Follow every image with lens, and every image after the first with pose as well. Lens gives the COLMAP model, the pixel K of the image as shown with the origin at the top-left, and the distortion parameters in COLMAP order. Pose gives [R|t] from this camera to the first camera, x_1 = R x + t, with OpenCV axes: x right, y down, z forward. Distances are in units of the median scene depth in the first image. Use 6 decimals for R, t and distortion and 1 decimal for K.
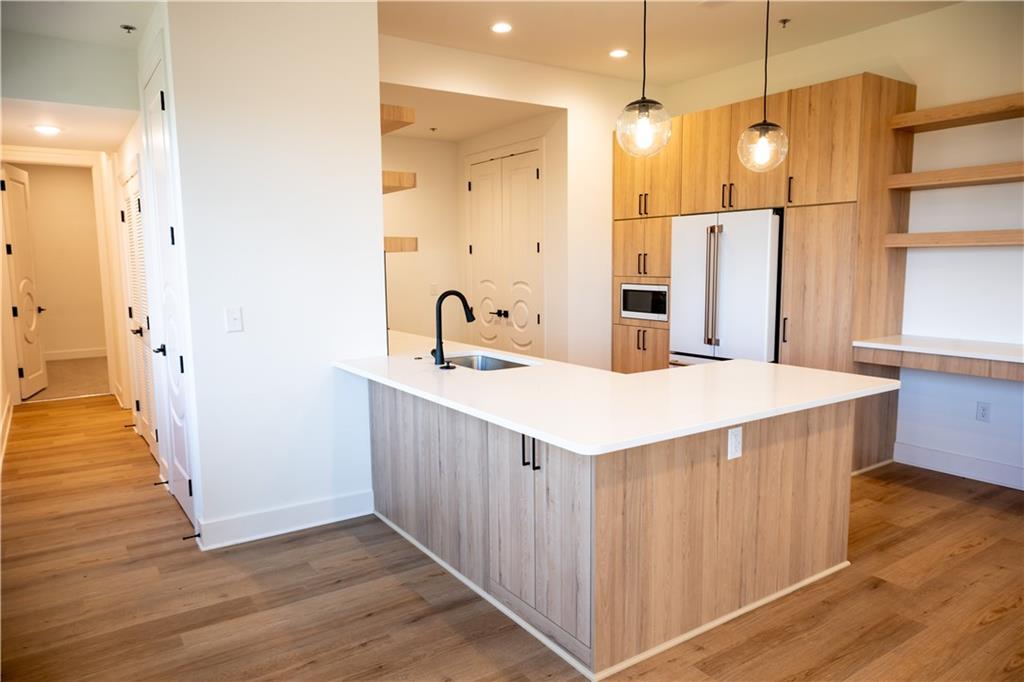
lens RADIAL K [[687.7, 0, 510.4], [0, 687.7, 342.5], [0, 0, 1]] dist [0.000568, -0.001536]
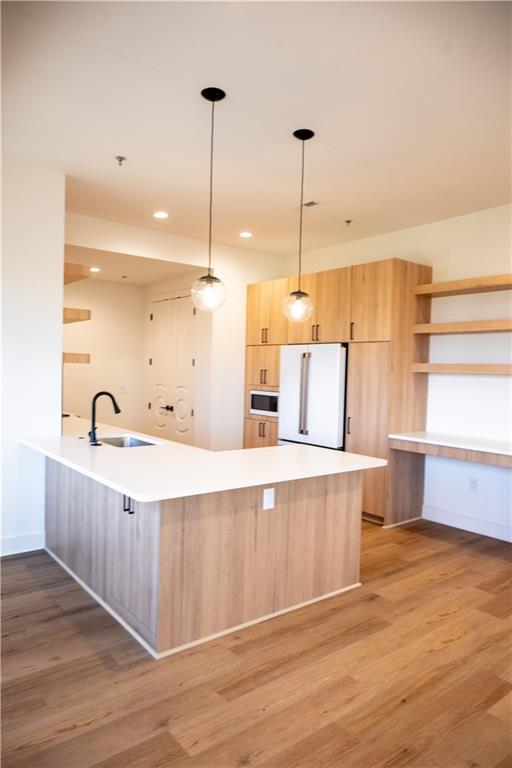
lens RADIAL K [[515.8, 0, 250.2], [0, 515.8, 386.8], [0, 0, 1]] dist [0.000568, -0.001536]
pose [[0.996980, 0.033966, 0.069839, 0.120560], [-0.027969, 0.995978, -0.085119, -0.000979], [-0.072449, 0.082909, 0.993920, -0.089495]]
